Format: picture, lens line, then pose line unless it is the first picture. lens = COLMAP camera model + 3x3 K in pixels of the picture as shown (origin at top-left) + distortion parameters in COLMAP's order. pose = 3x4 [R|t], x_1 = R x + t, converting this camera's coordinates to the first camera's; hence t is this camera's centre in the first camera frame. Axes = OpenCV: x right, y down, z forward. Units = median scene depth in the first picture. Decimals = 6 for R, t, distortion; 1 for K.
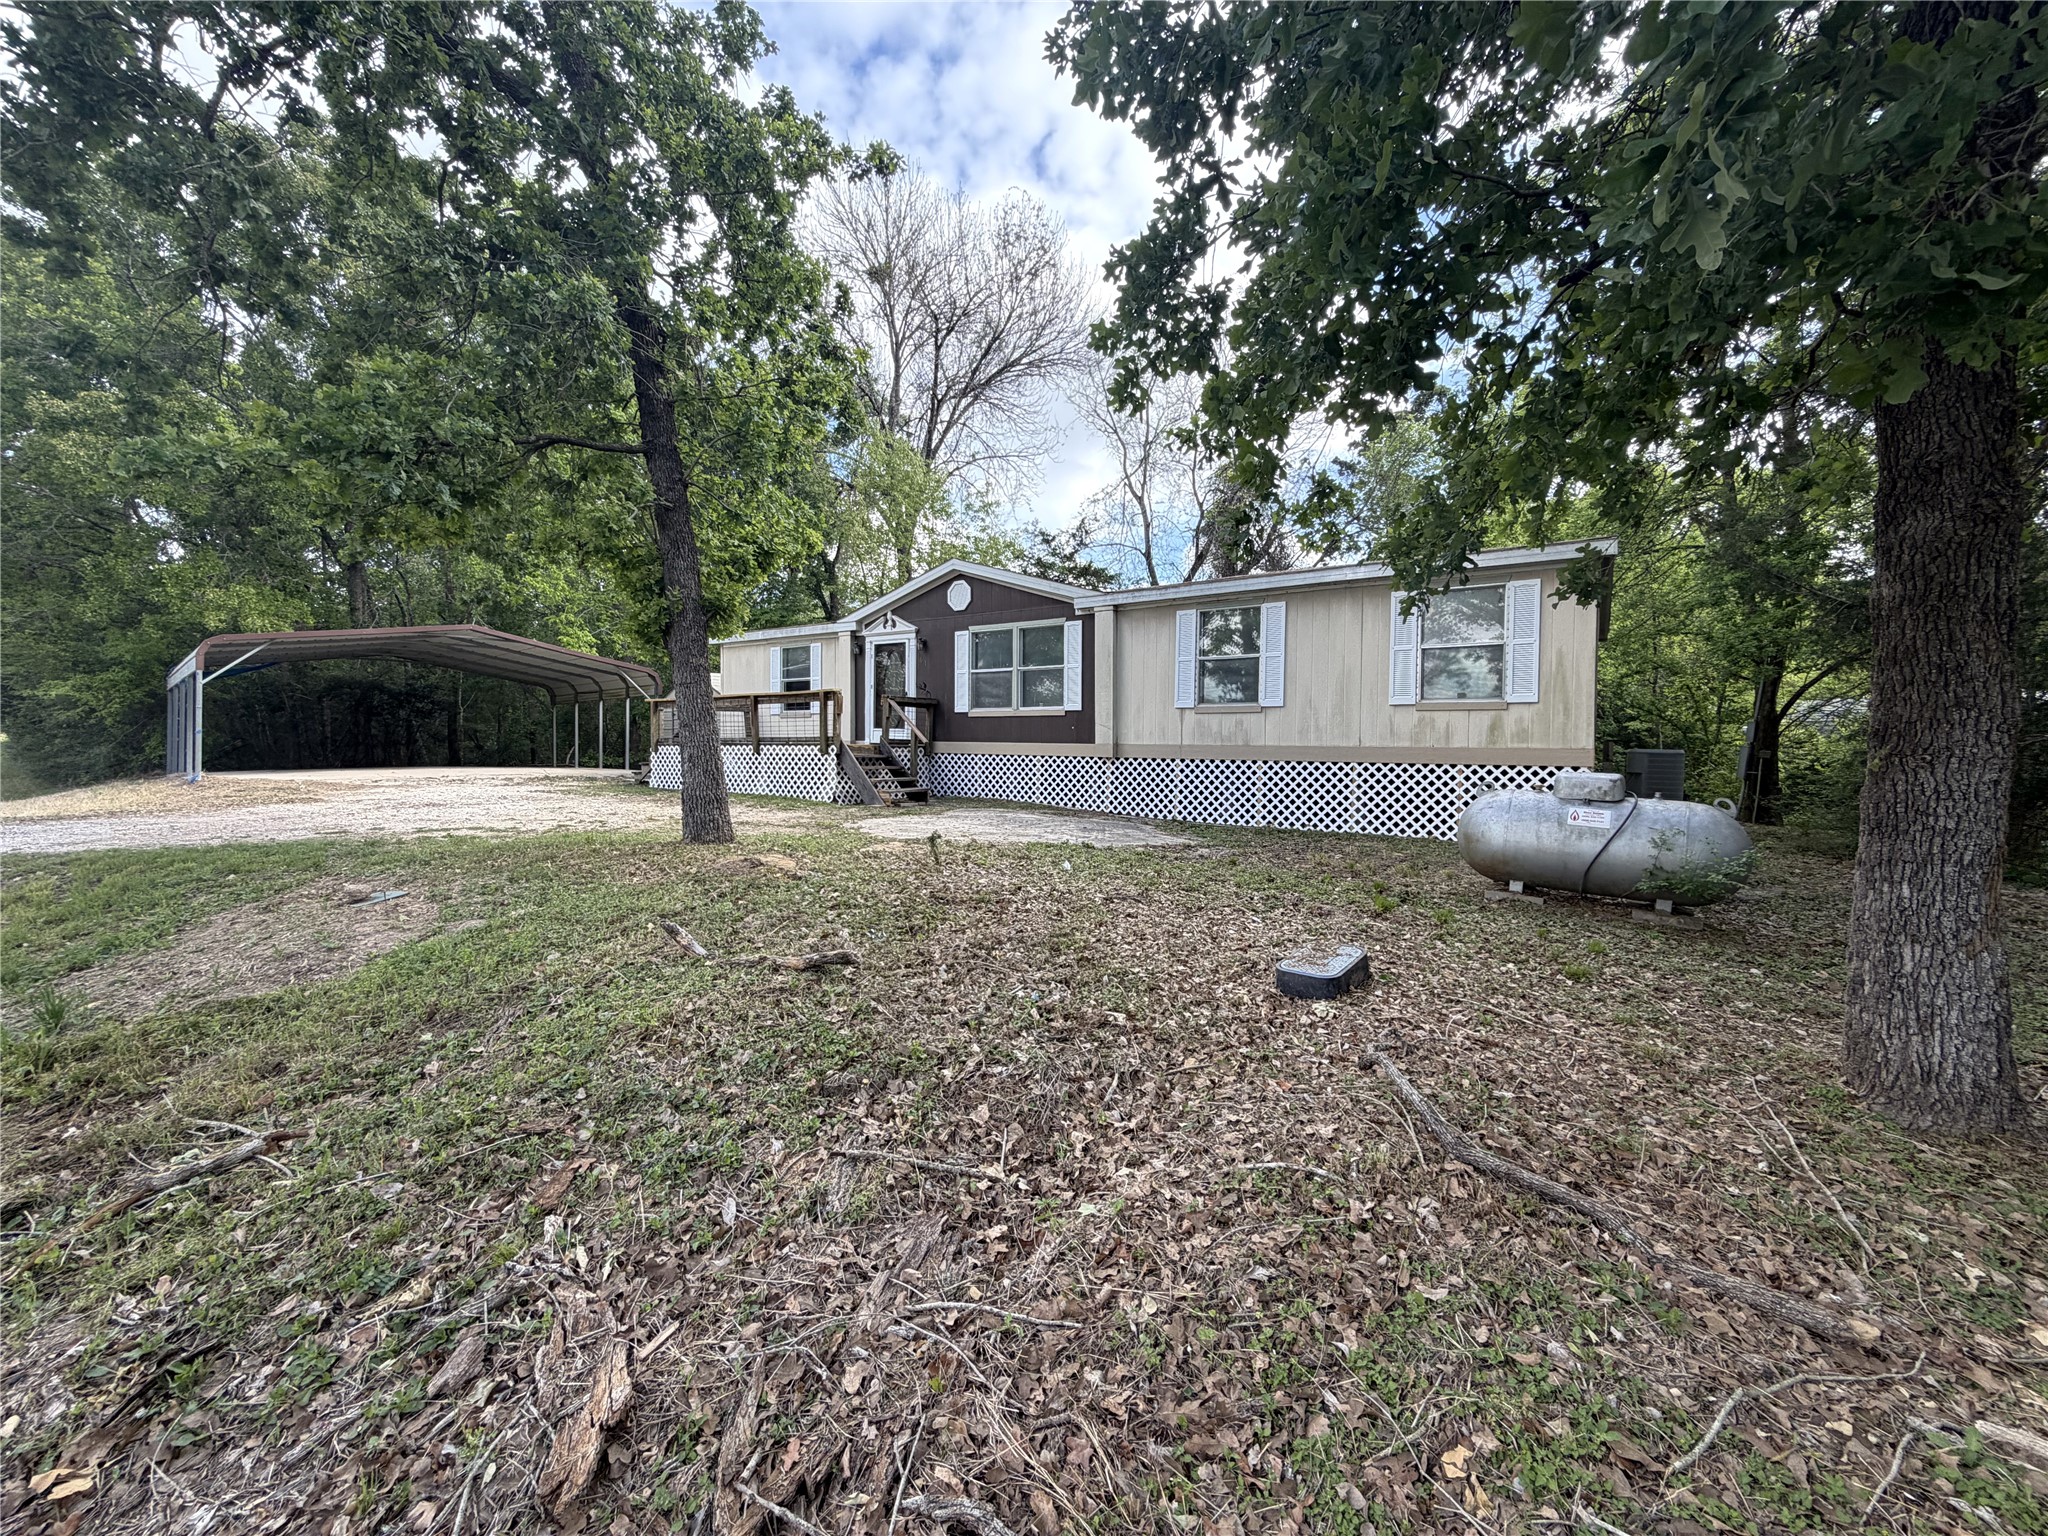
lens RADIAL K [[814.3, 0, 1018.4], [0, 814.3, 764.7], [0, 0, 1]] dist [0.000411, 0.000084]
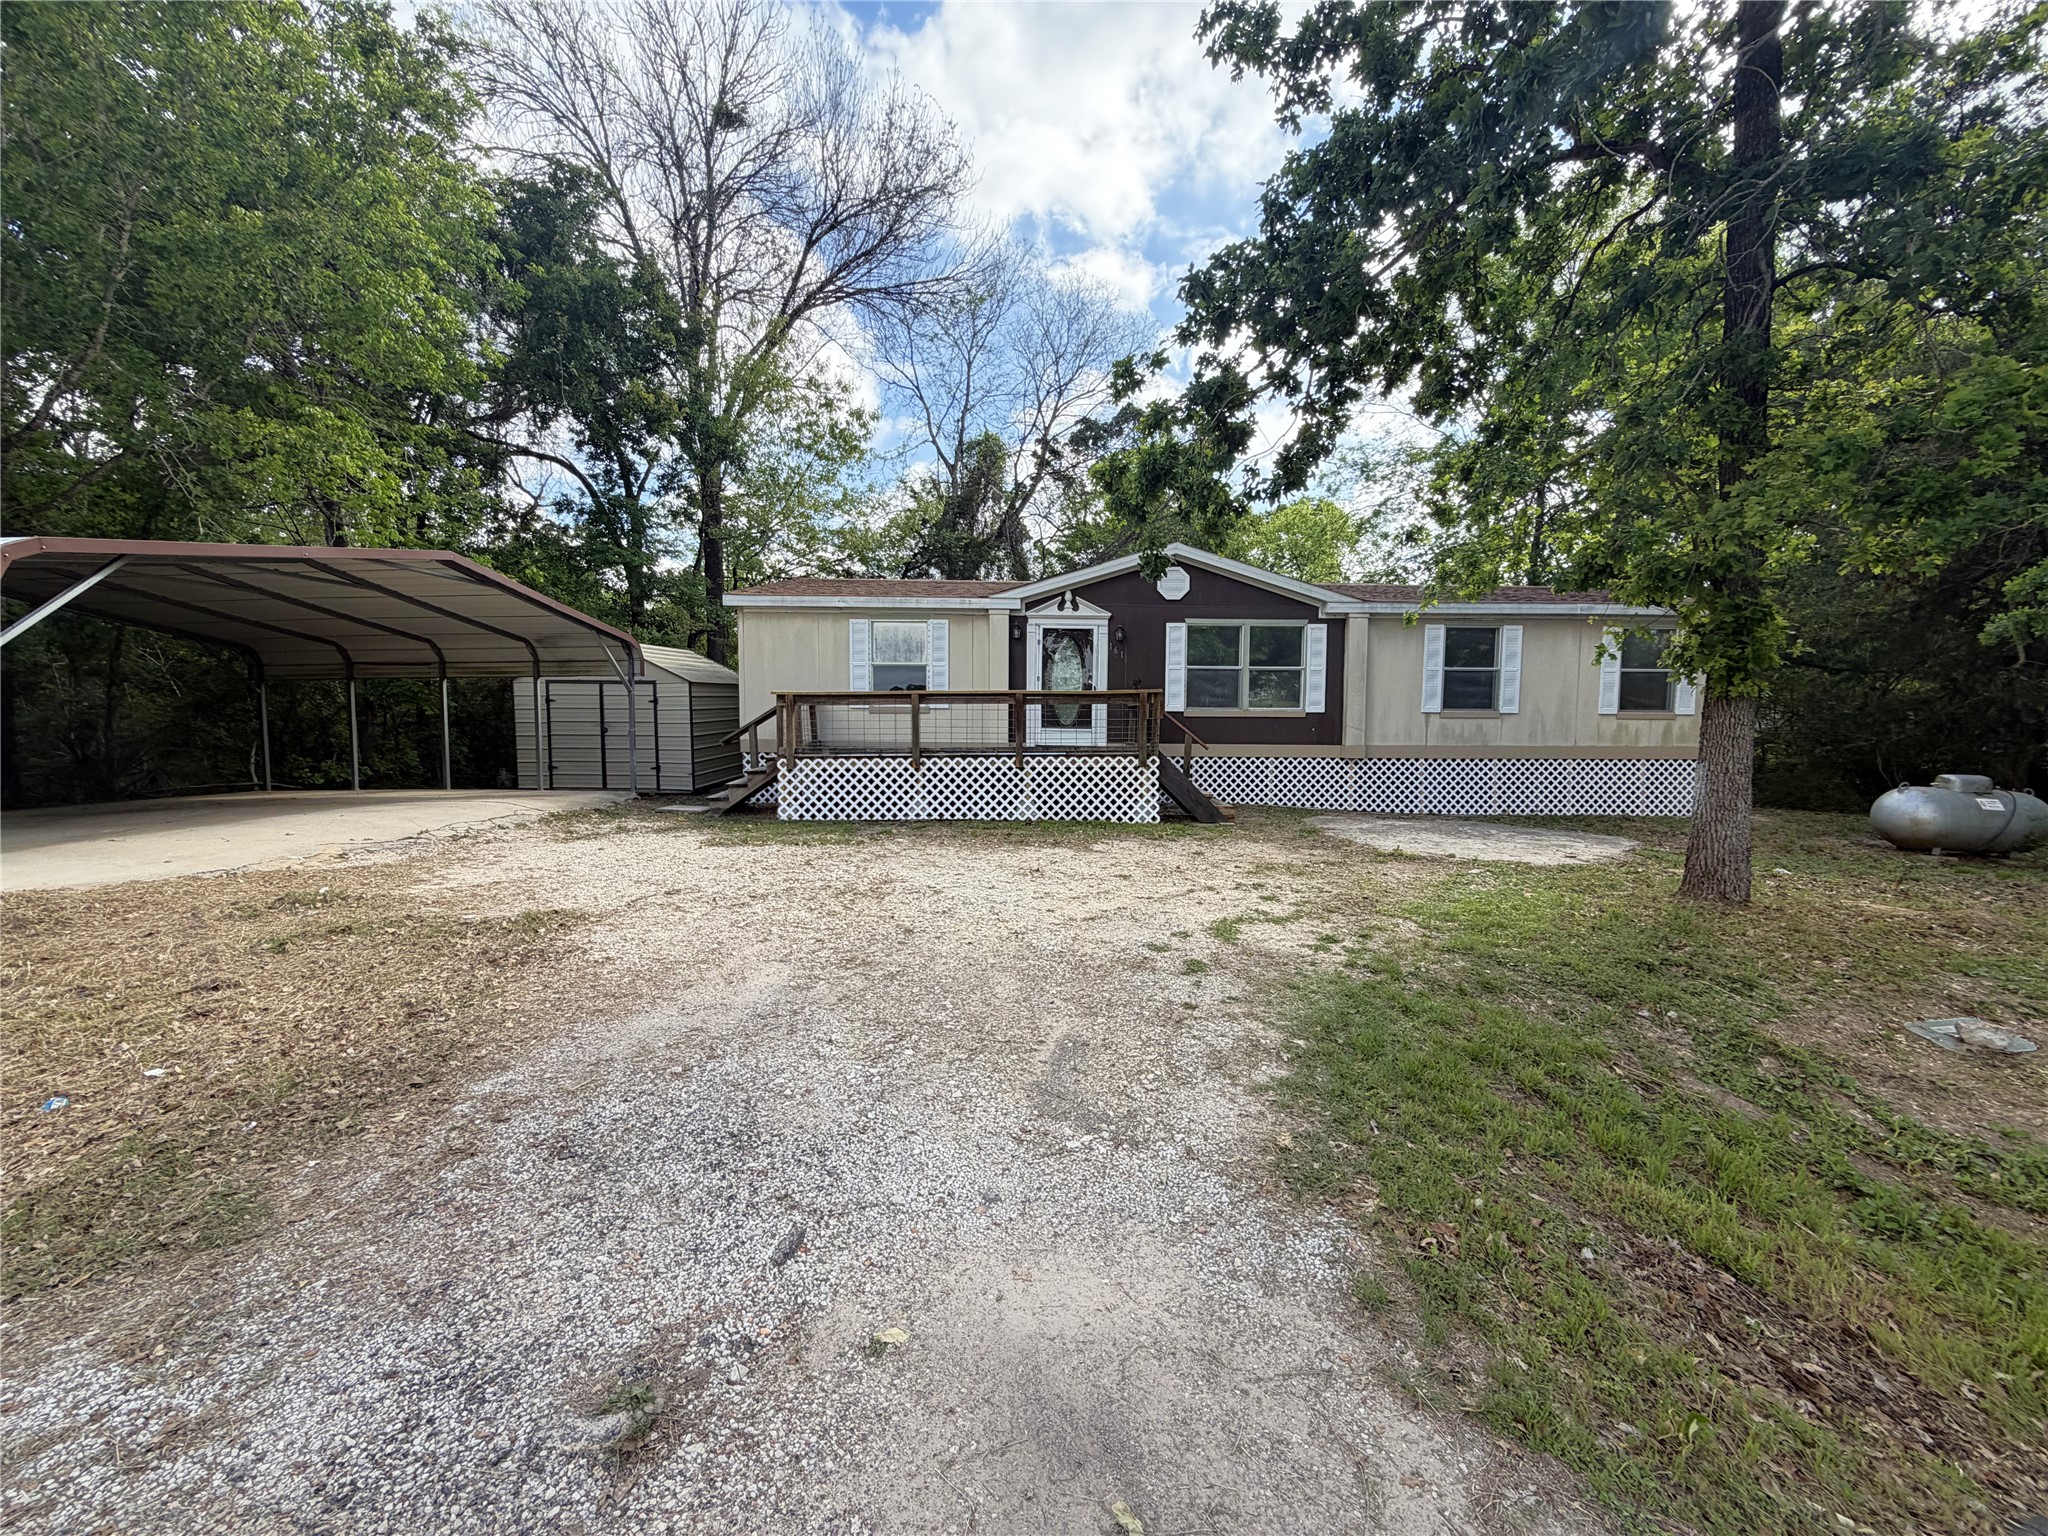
lens RADIAL K [[814.3, 0, 1018.4], [0, 814.3, 764.7], [0, 0, 1]] dist [0.000411, 0.000084]
pose [[0.812011, -0.023178, 0.583181, -0.790667], [0.017556, 0.999729, 0.015287, -0.021896], [-0.583378, -0.002175, 0.812198, 0.370481]]
